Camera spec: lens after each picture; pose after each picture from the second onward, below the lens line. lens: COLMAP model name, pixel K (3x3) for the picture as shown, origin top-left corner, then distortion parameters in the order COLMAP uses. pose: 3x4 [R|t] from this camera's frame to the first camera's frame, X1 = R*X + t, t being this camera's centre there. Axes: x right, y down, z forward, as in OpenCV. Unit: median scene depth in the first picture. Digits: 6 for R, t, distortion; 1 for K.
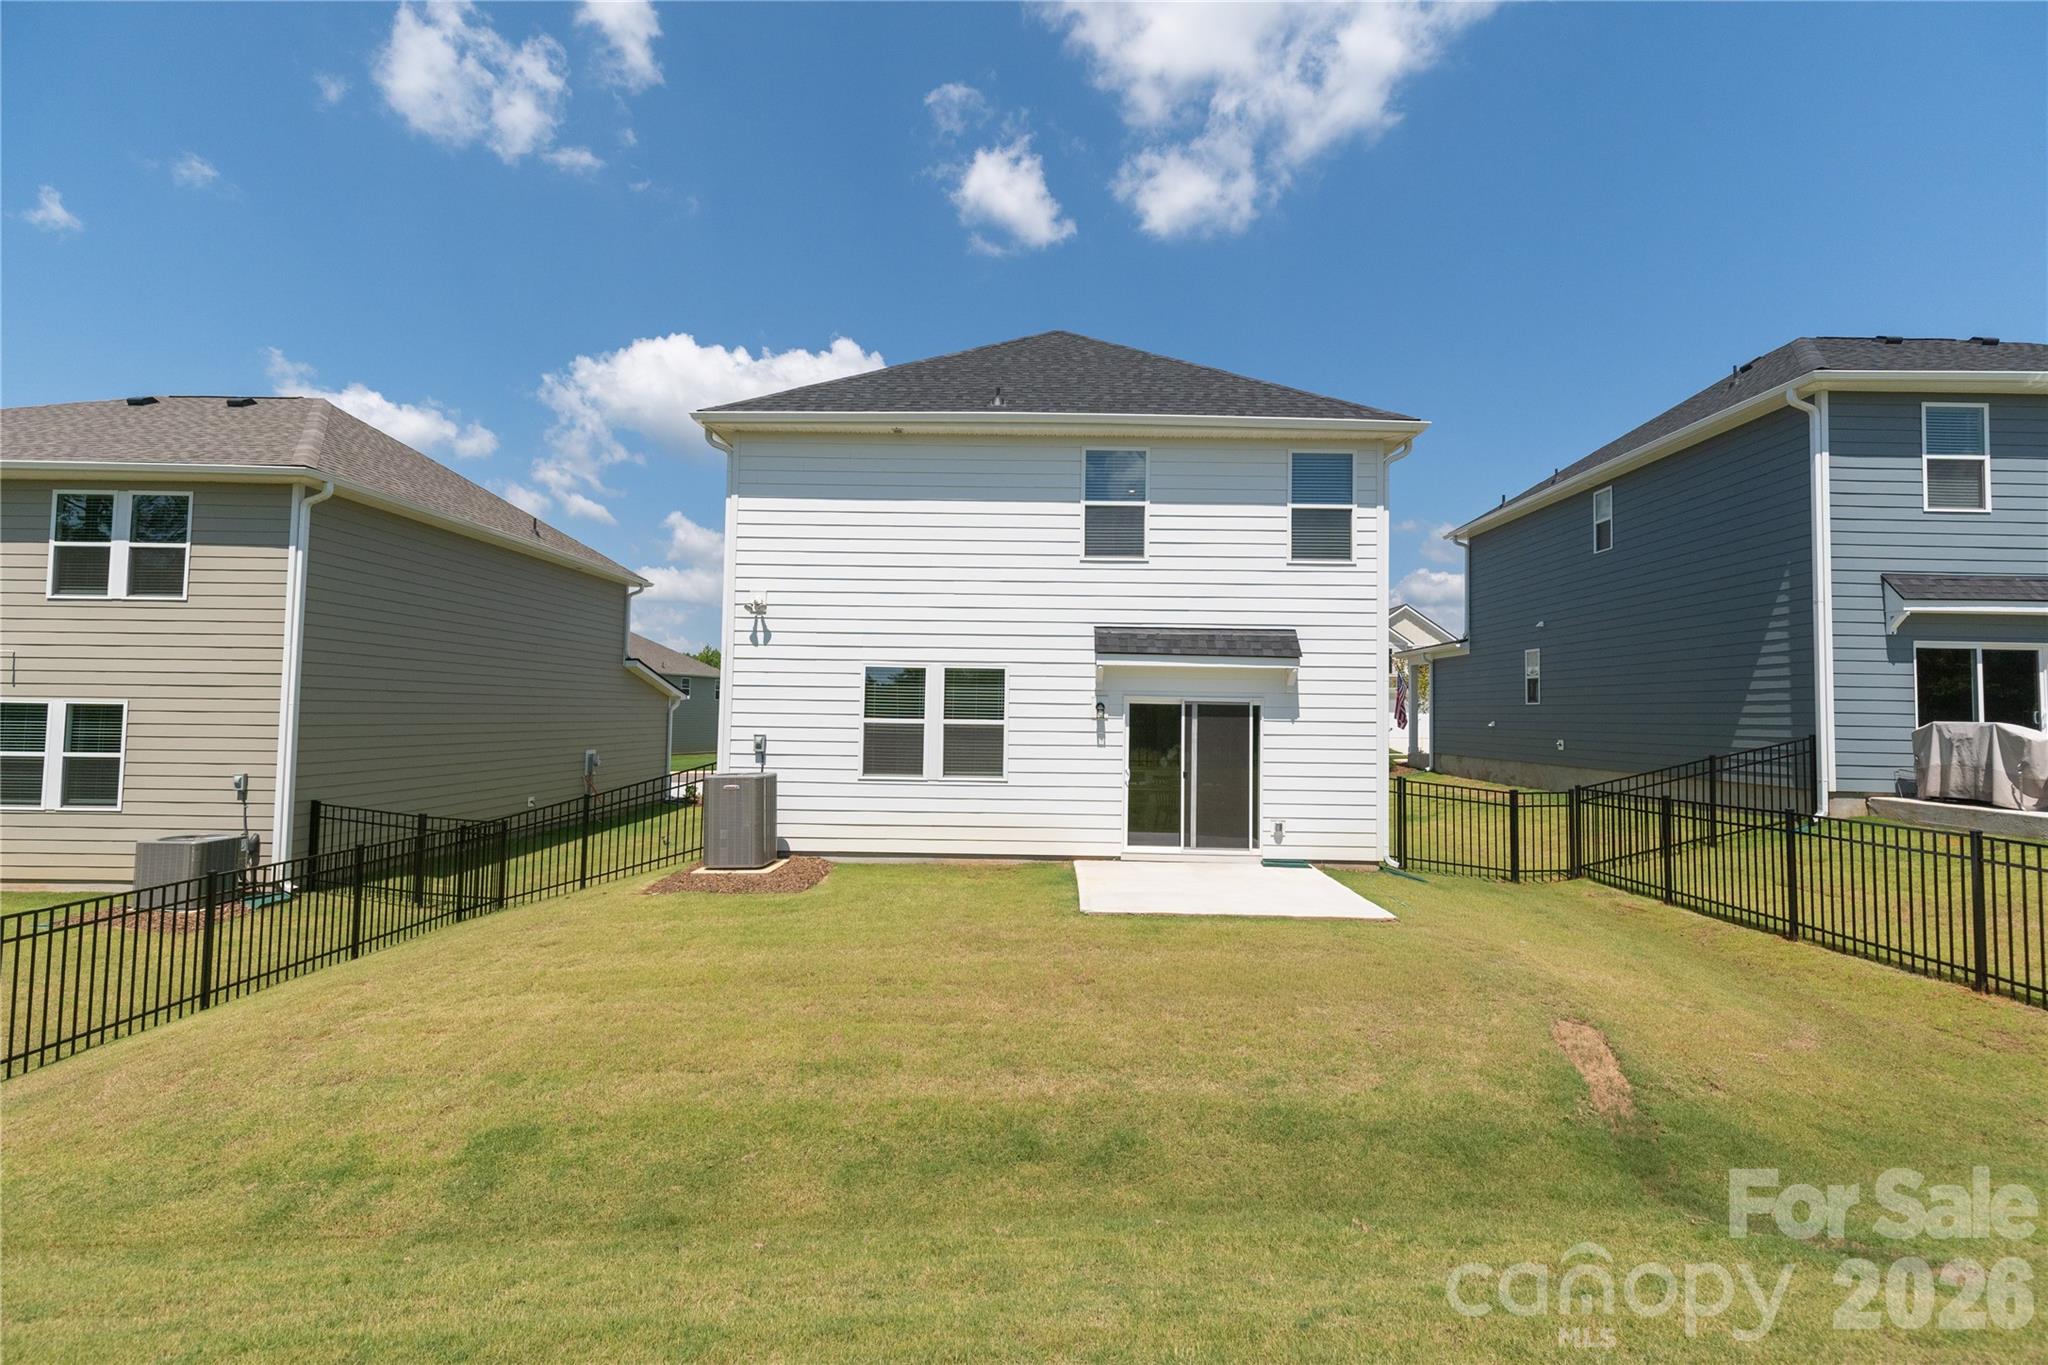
lens RADIAL K [[946.8, 0, 1024.0], [0, 946.8, 682.5], [0, 0, 1]] dist [-0.000992, -0.000284]
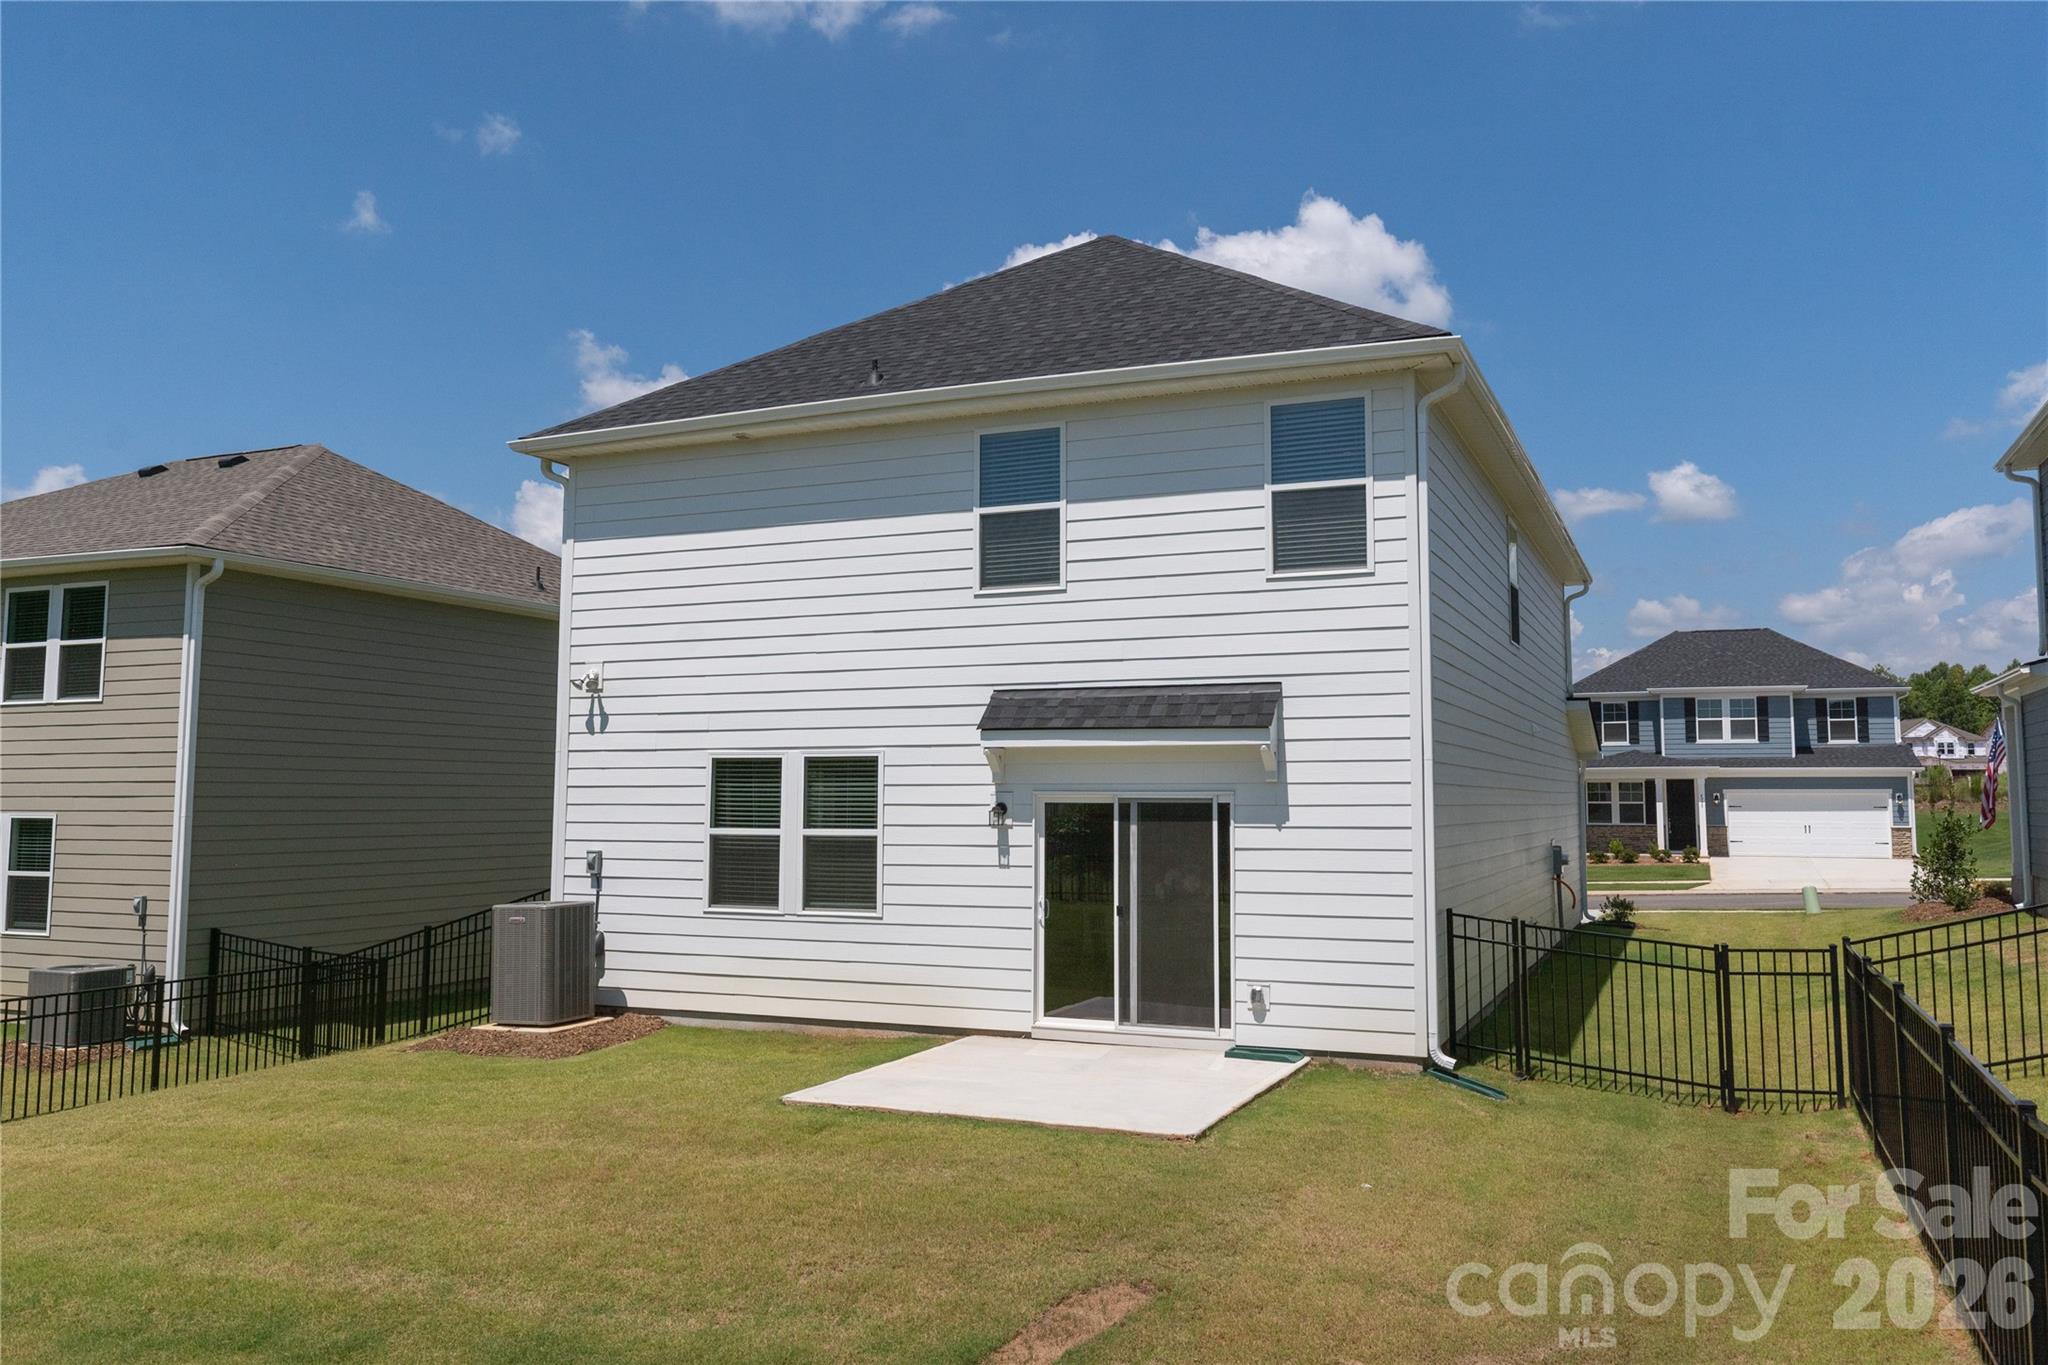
lens RADIAL K [[1548.0, 0, 1024.0], [0, 1548.0, 682.5], [0, 0, 1]] dist [-0.012702, -0.003713]
pose [[0.925008, -0.043923, -0.377399, 0.517088], [0.025233, 0.998204, -0.054328, -0.003667], [0.379108, 0.040731, 0.924456, -0.022025]]
